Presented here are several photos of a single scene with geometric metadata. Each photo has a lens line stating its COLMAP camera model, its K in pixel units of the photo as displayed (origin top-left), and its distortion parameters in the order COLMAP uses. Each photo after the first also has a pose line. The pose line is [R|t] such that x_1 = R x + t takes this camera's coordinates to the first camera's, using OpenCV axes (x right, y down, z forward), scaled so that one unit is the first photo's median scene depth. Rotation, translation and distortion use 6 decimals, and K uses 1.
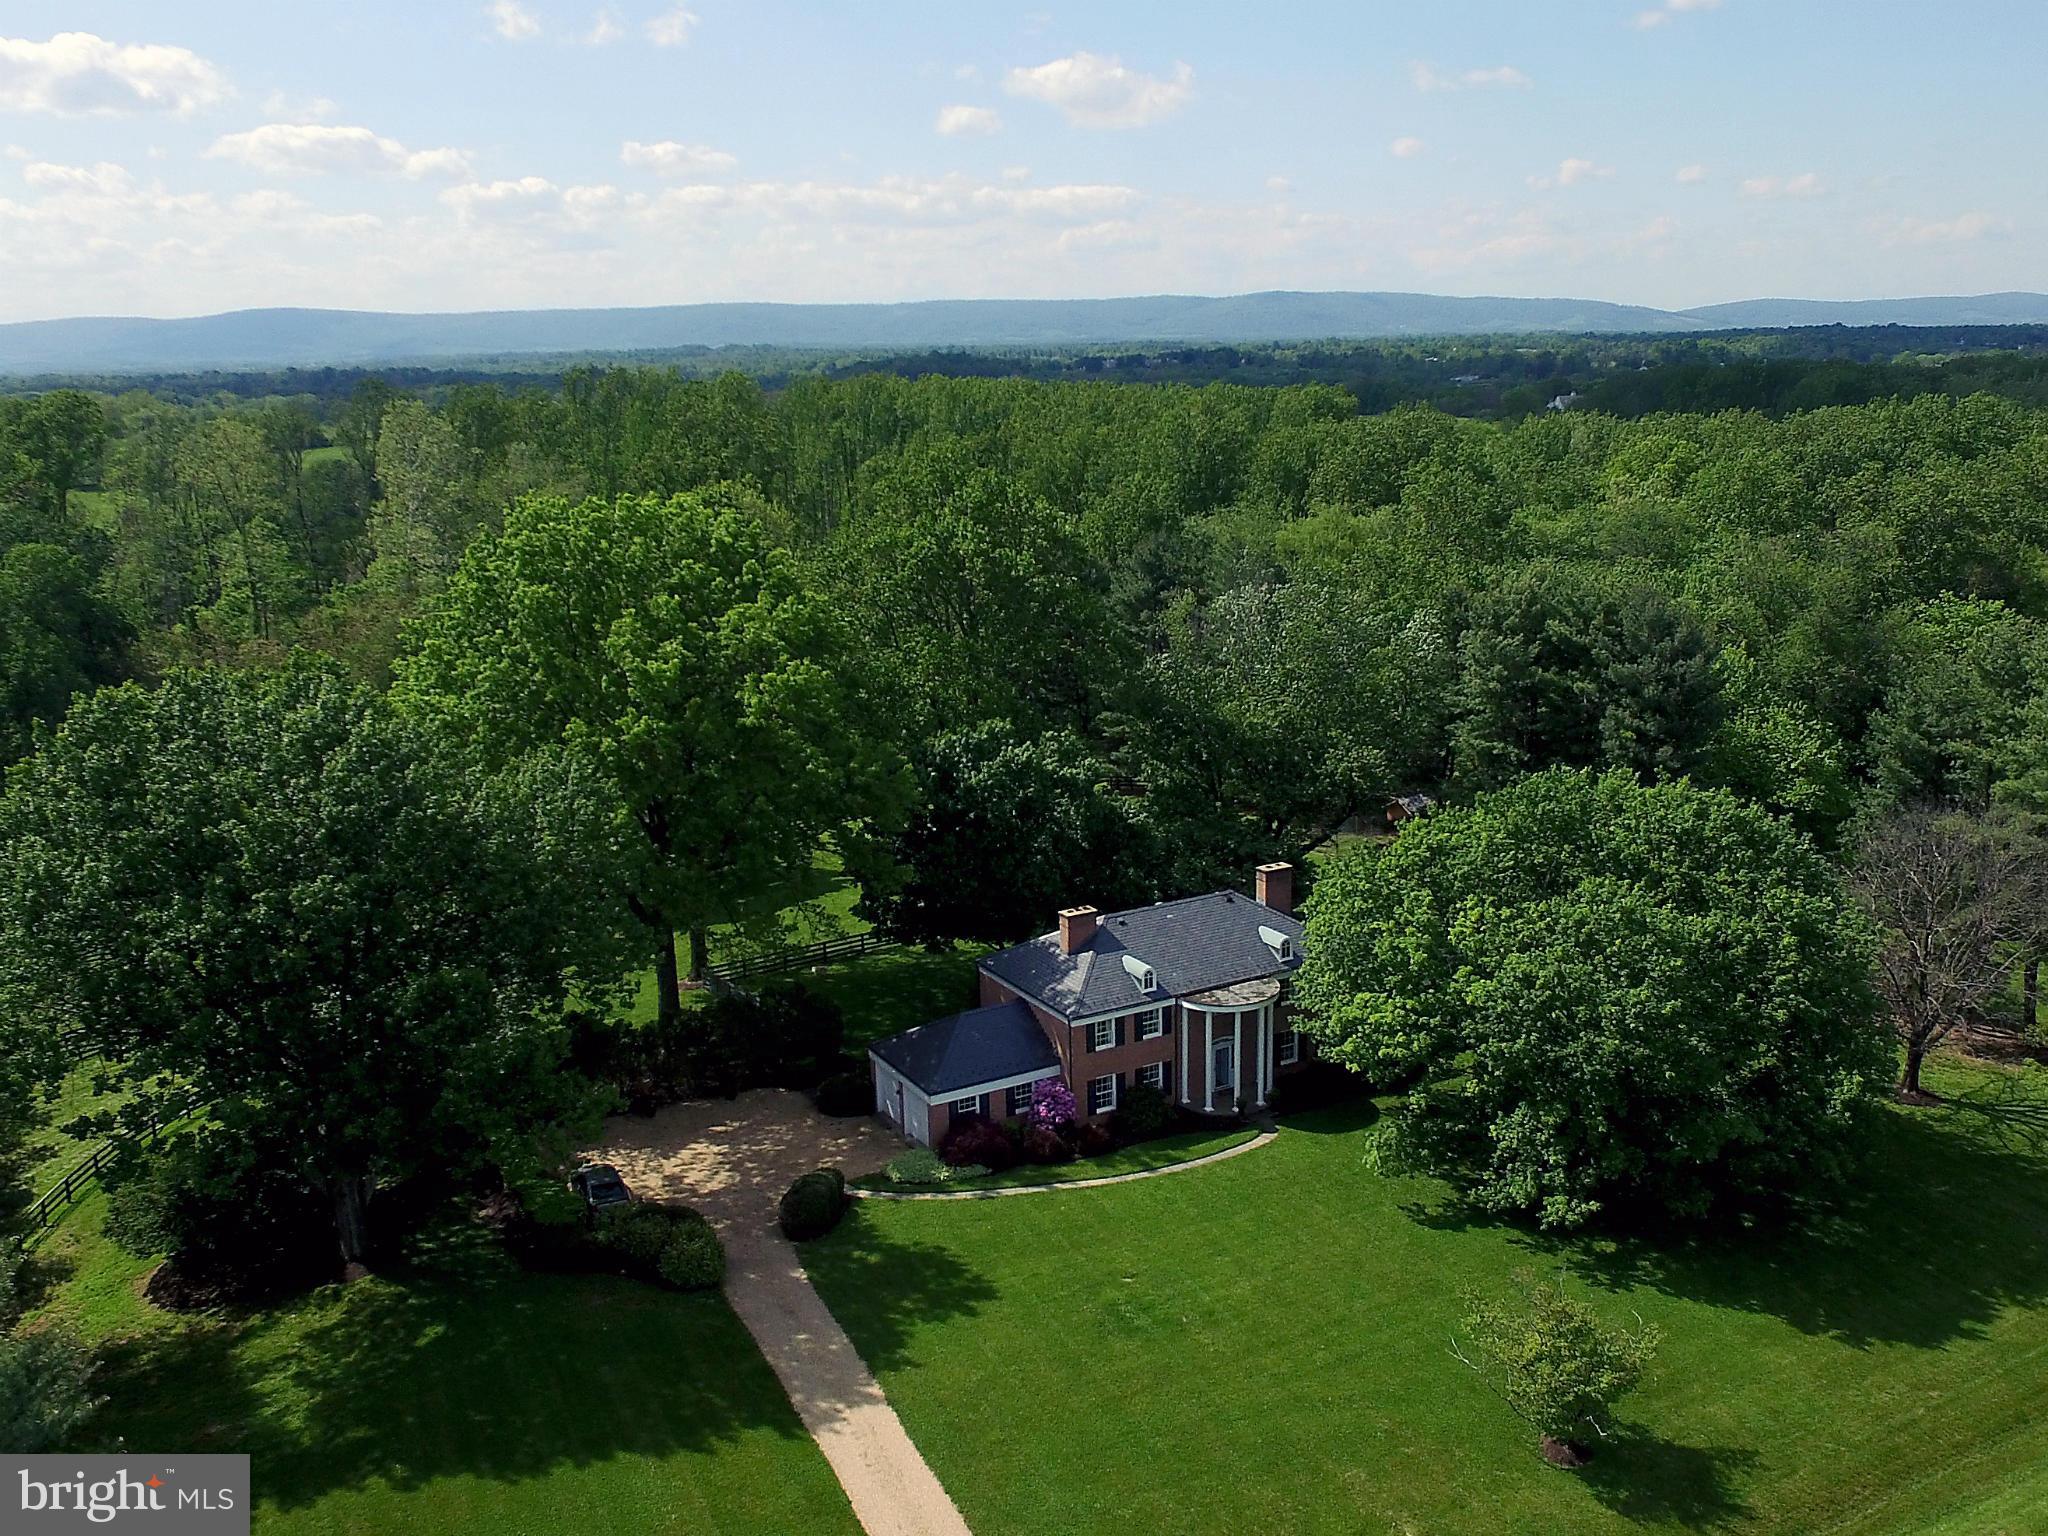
lens RADIAL K [[1772.9, 0, 1024.0], [0, 1772.9, 768.0], [0, 0, 1]] dist [-0.010231, 0.003555]
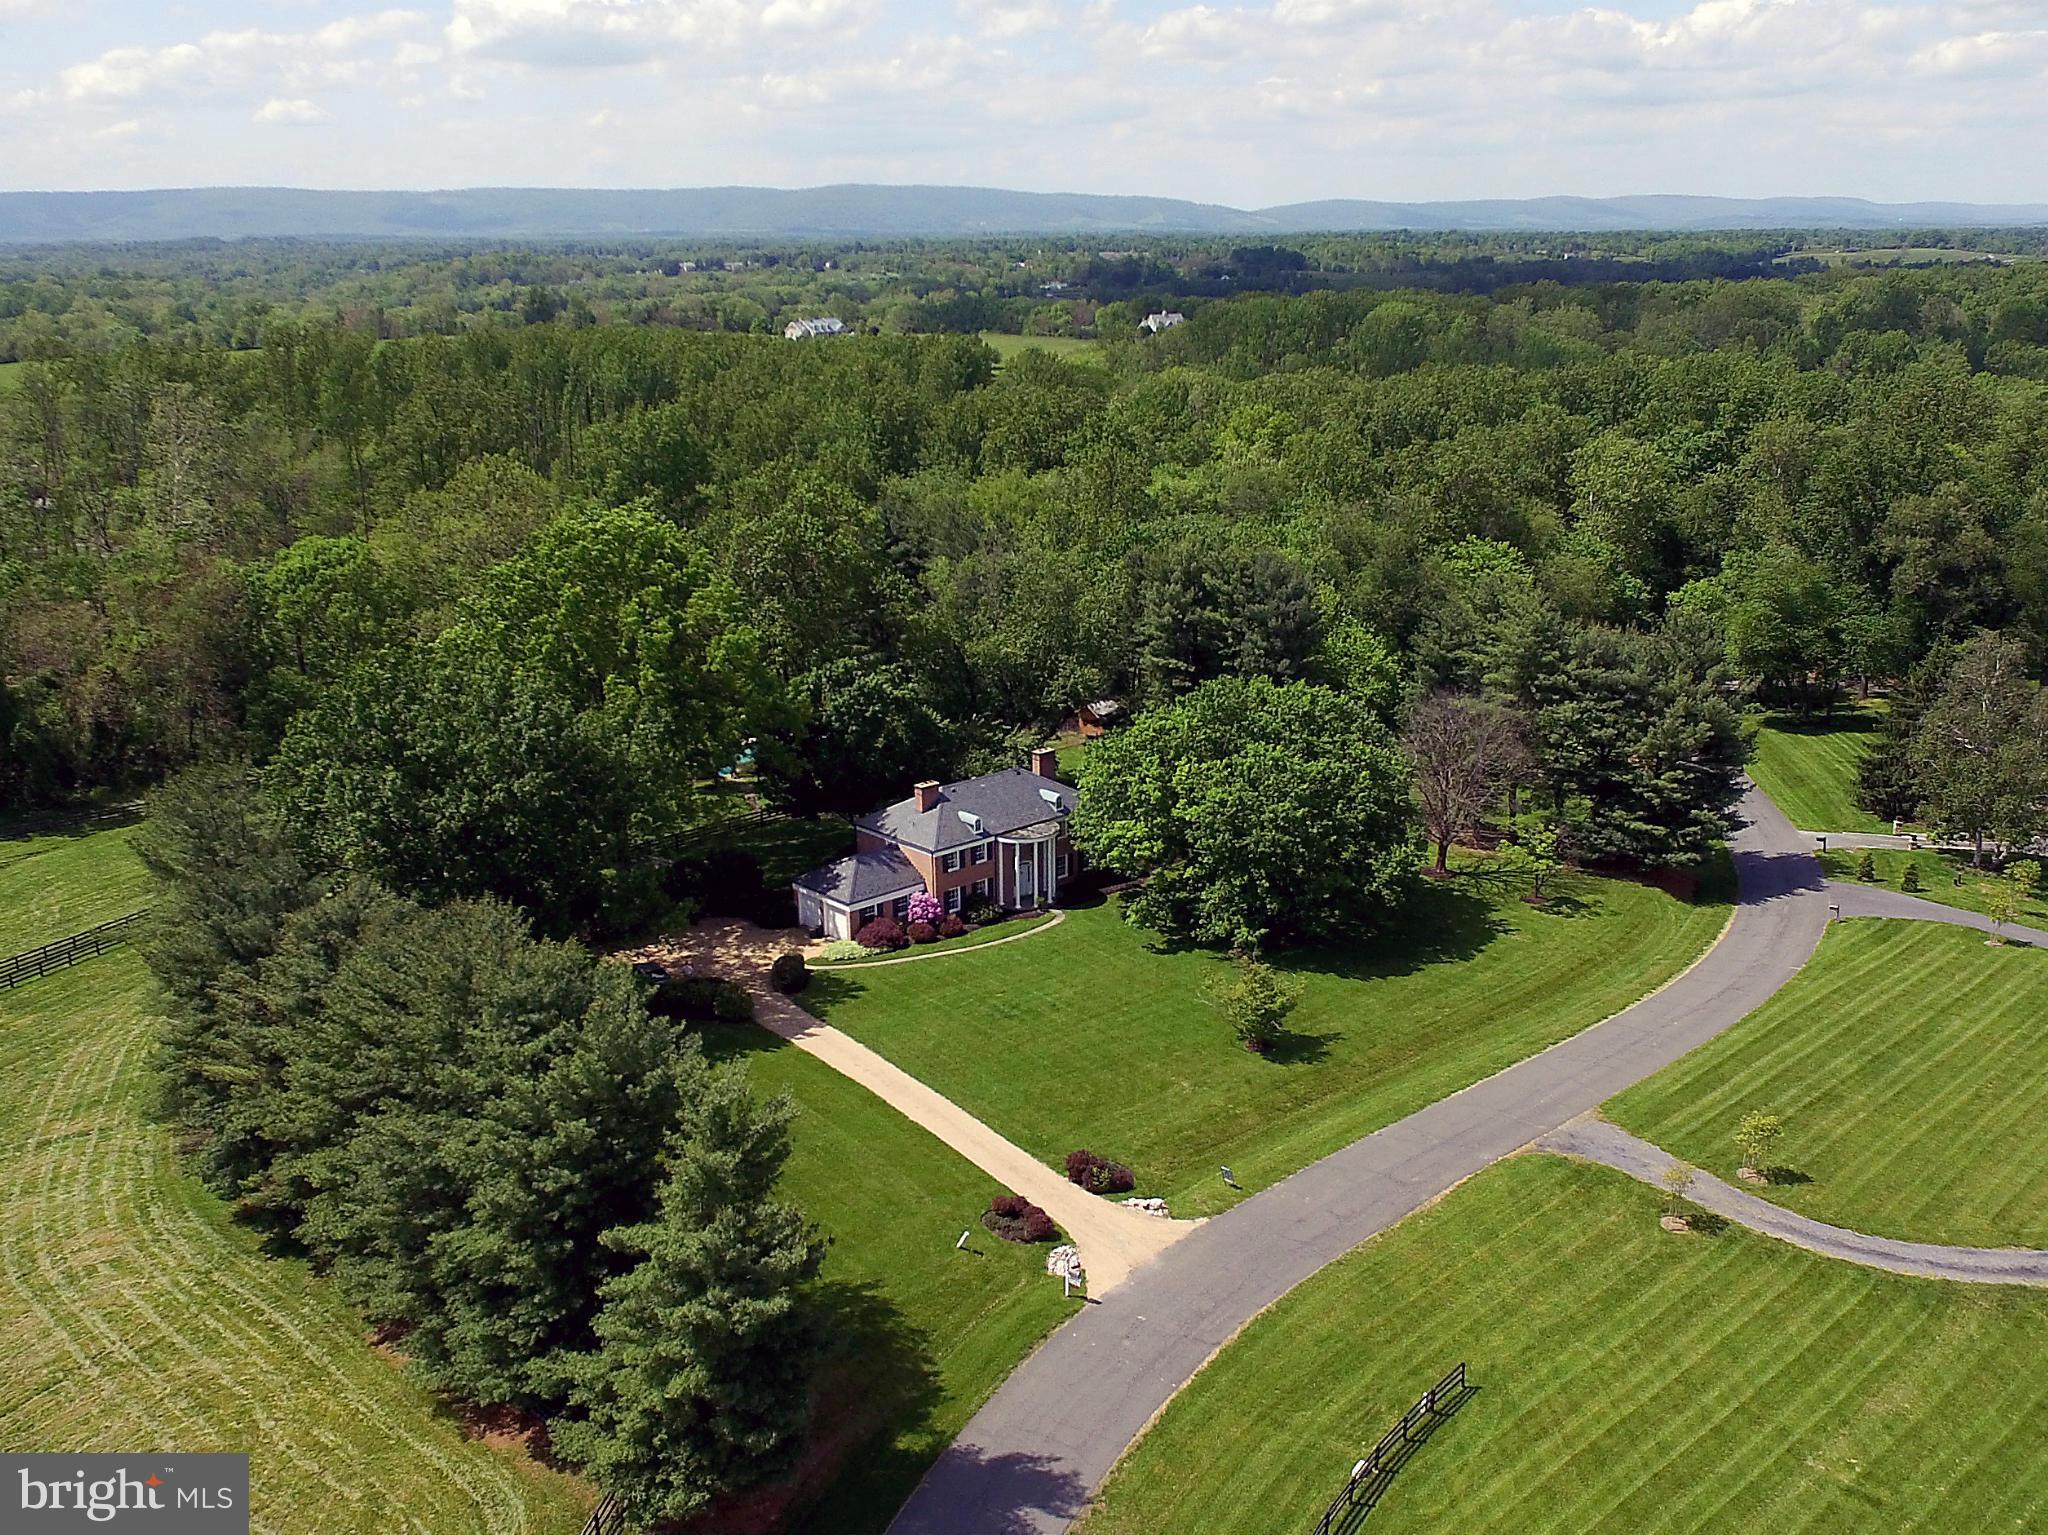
lens RADIAL K [[1772.9, 0, 1024.0], [0, 1772.9, 767.5], [0, 0, 1]] dist [-0.010231, 0.003555]
pose [[0.976233, -0.049609, 0.210967, -0.218321], [0.040240, 0.998013, 0.048475, -0.003990], [-0.212953, -0.038834, 0.976290, -0.525171]]
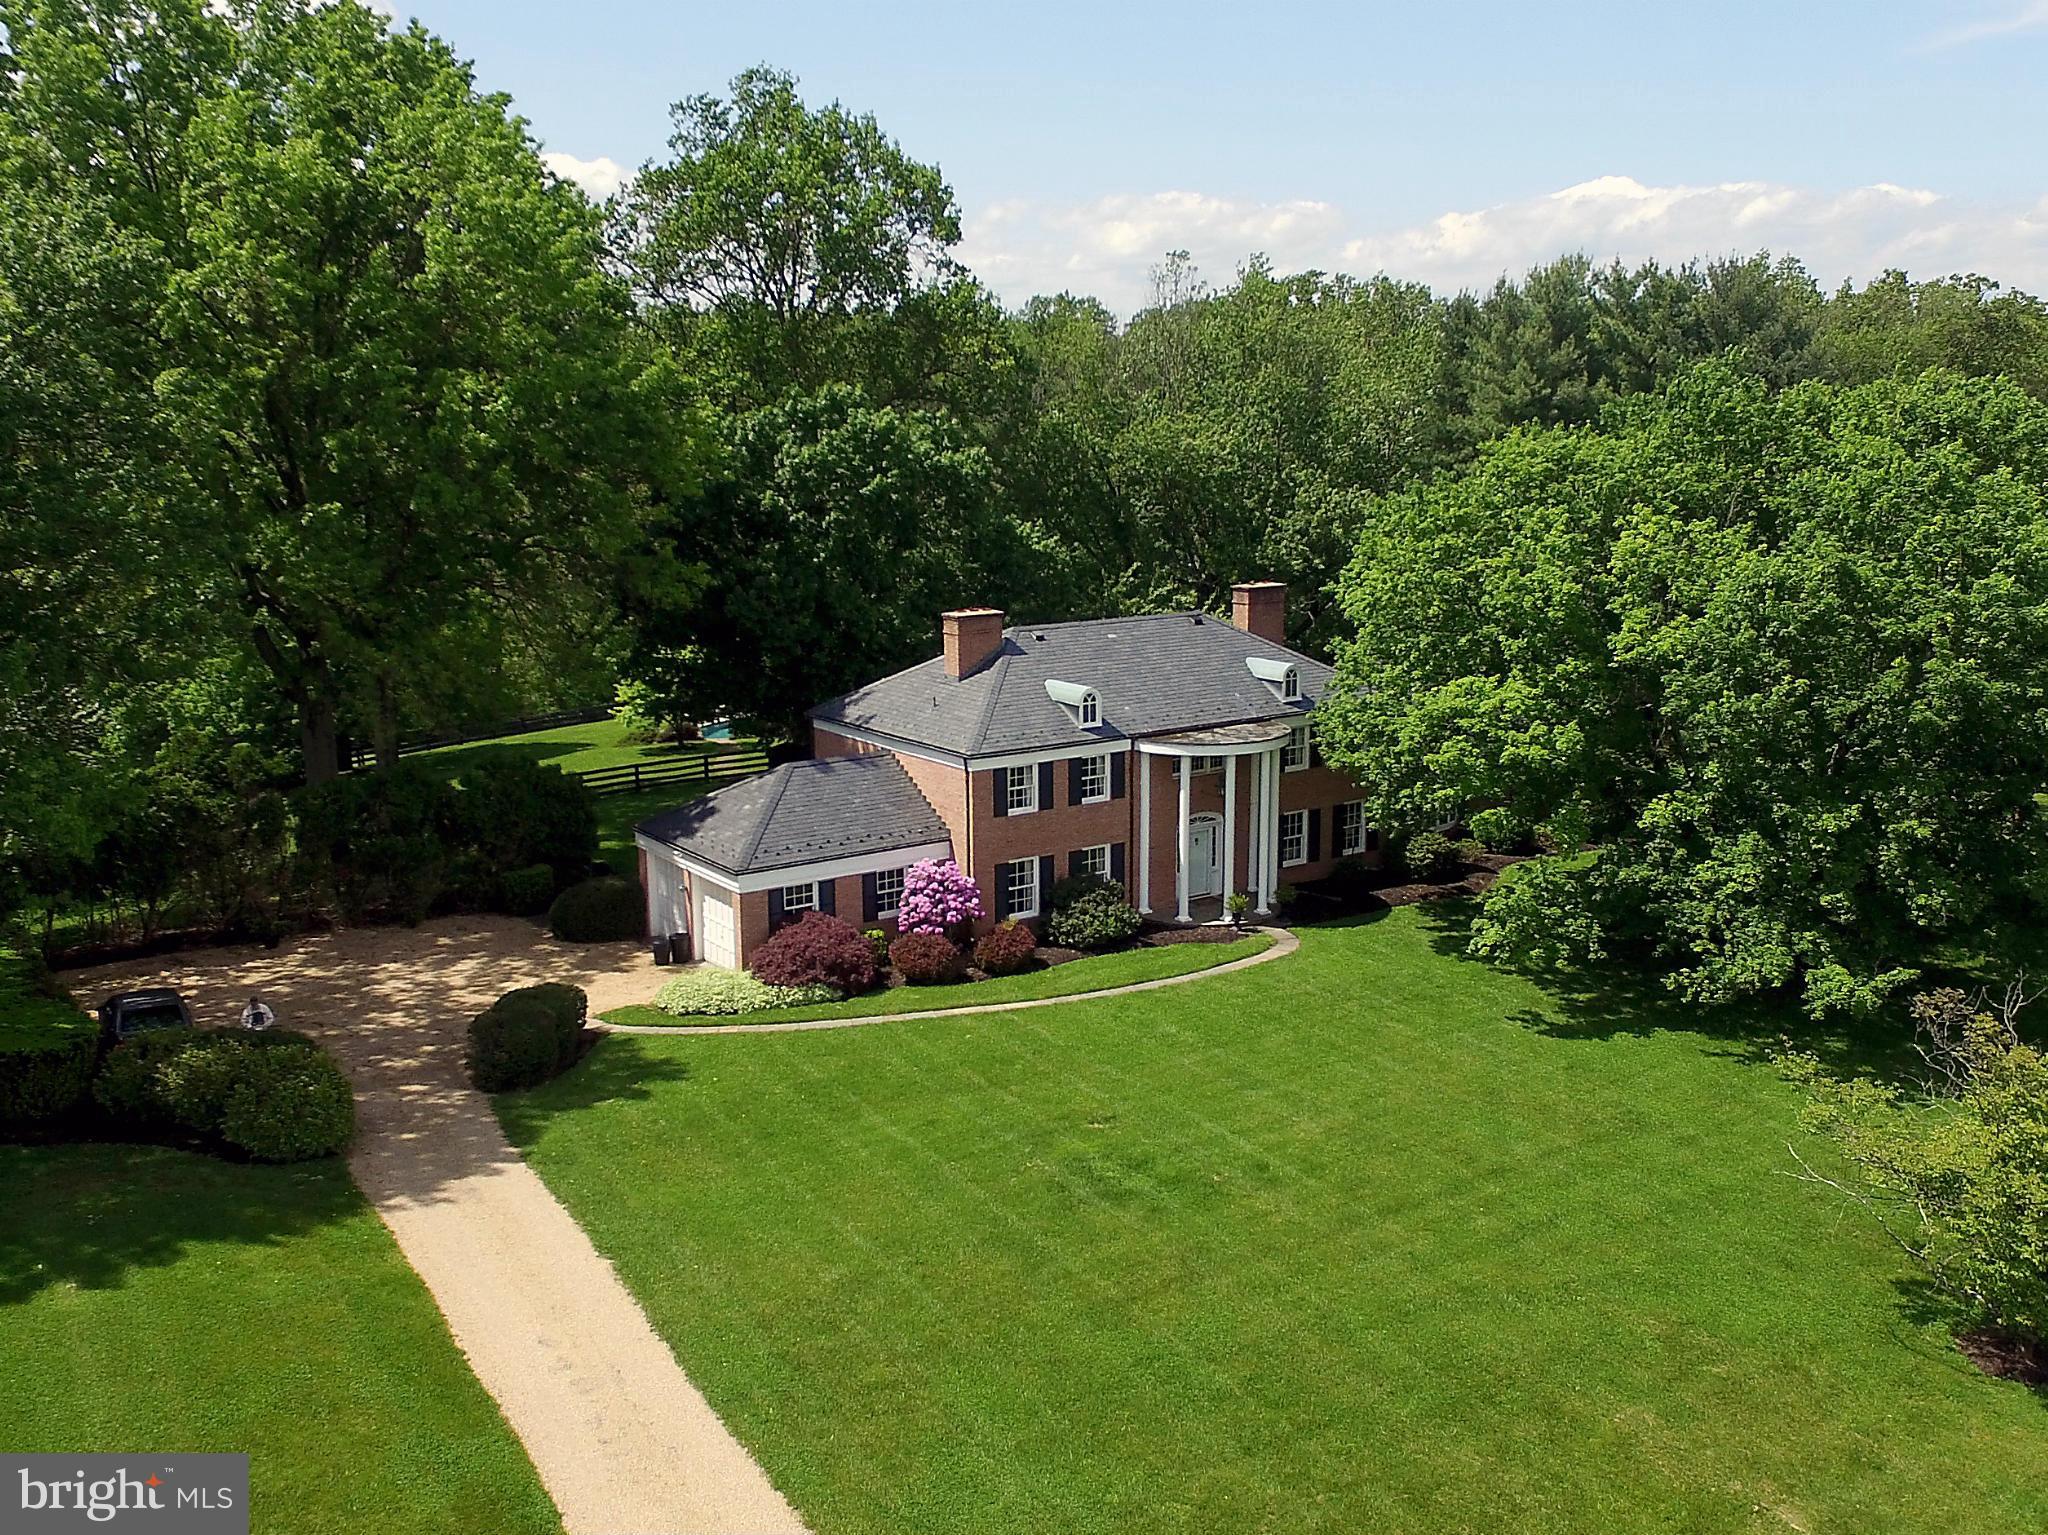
lens RADIAL K [[1902.5, 0, 1024.0], [0, 1902.5, 767.5], [0, 0, 1]] dist [-0.005237, -0.005478]
pose [[0.995194, -0.003122, 0.097872, -0.018800], [0.005738, 0.999634, -0.026451, 0.161503], [-0.097753, 0.026885, 0.994847, 0.341581]]
